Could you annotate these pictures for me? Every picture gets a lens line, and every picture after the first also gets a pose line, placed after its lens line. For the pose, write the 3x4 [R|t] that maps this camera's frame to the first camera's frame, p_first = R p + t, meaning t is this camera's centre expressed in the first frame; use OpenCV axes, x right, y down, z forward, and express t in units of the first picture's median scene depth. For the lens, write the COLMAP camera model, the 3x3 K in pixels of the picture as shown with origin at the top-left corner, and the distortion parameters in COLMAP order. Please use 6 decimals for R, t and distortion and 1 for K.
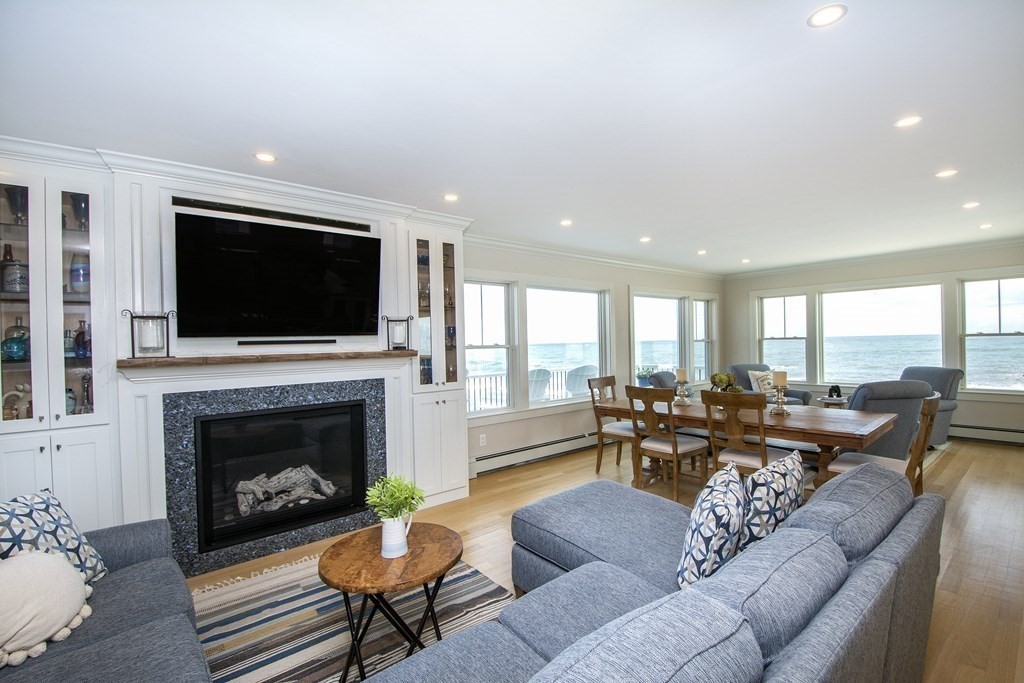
lens RADIAL K [[441.2, 0, 512.0], [0, 441.2, 341.5], [0, 0, 1]] dist [-0.000057, -0.017964]
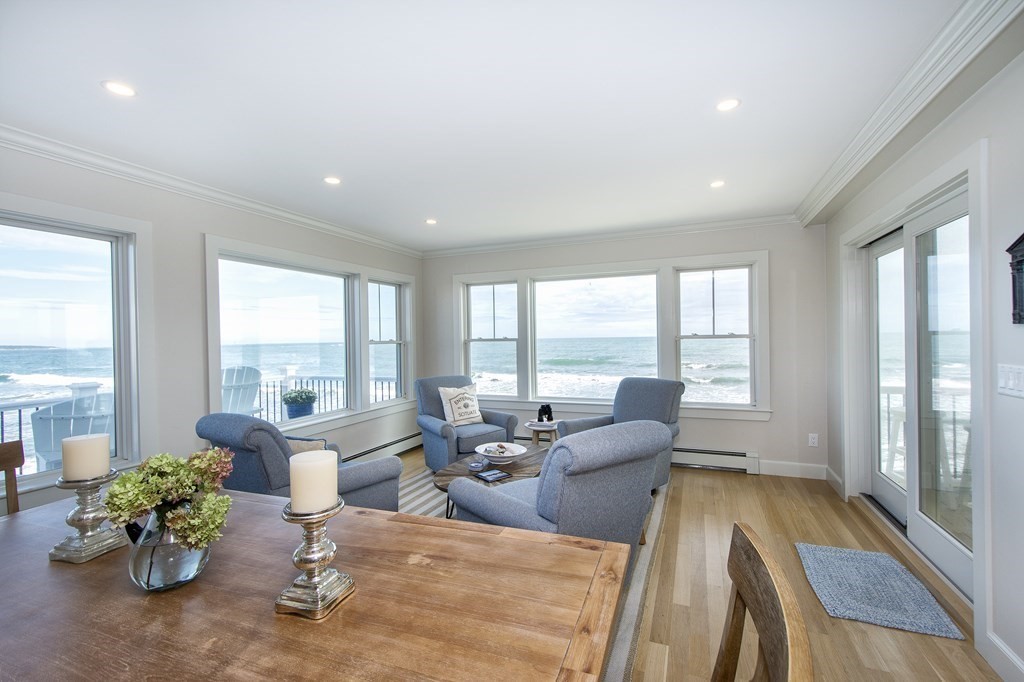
lens RADIAL K [[465.1, 0, 512.0], [0, 465.1, 341.0], [0, 0, 1]] dist [-0.000031, -0.000040]
pose [[0.866465, 0.003578, 0.499225, 0.278371], [-0.002507, 0.999993, -0.002816, -0.002971], [-0.499232, 0.001188, 0.866468, 0.330145]]
